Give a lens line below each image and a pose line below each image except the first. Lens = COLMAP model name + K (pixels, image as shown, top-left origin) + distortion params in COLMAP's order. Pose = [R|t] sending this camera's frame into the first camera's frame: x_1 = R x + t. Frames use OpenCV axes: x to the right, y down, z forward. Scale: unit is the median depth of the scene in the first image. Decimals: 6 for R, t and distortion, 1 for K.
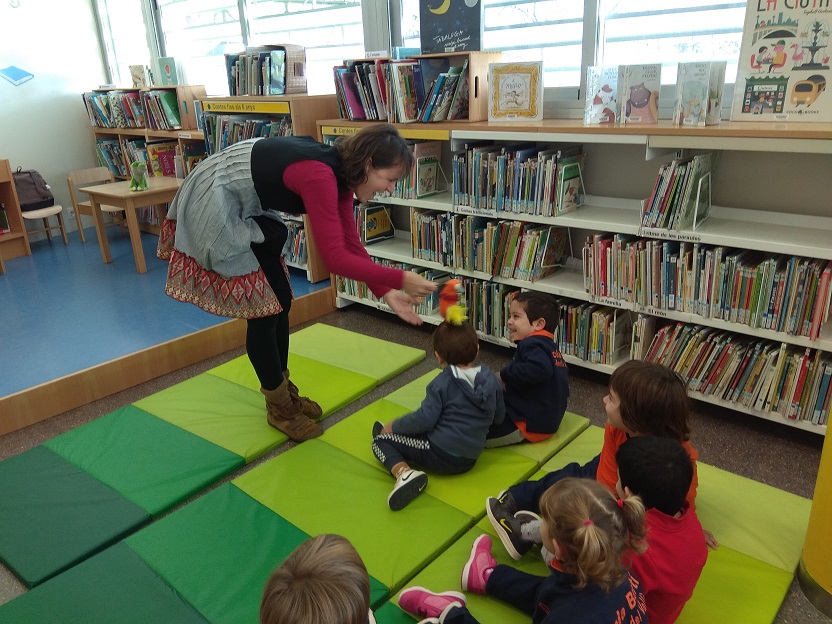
lens RADIAL K [[632.9, 0, 410.4], [0, 632.9, 312.7], [0, 0, 1]] dist [0.092105, -0.141902]
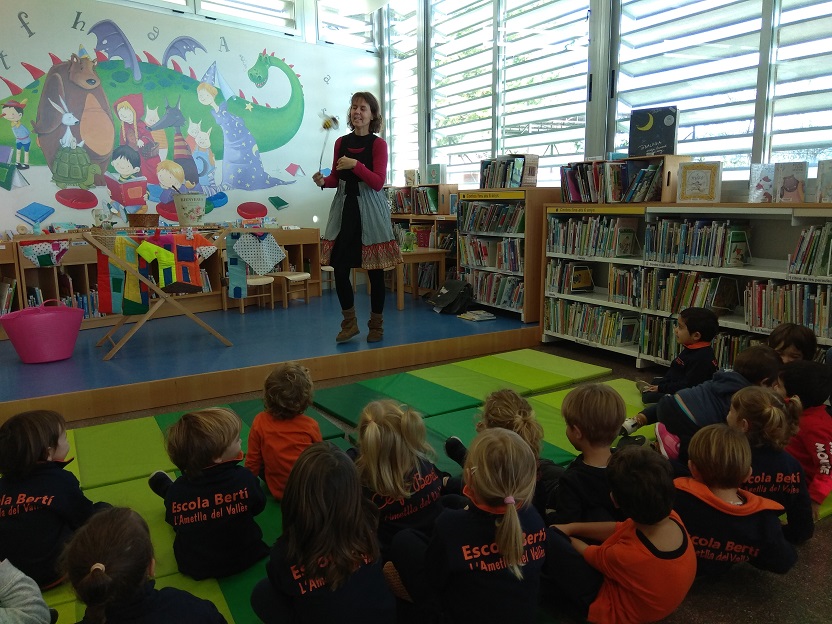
lens RADIAL K [[632.9, 0, 407.0], [0, 632.9, 312.0], [0, 0, 1]] dist [0.092105, -0.141902]
pose [[0.952421, 0.085422, -0.292571, -0.005252], [-0.136242, 0.978000, -0.157970, 0.209603], [0.272640, 0.190314, 0.943106, -0.381922]]
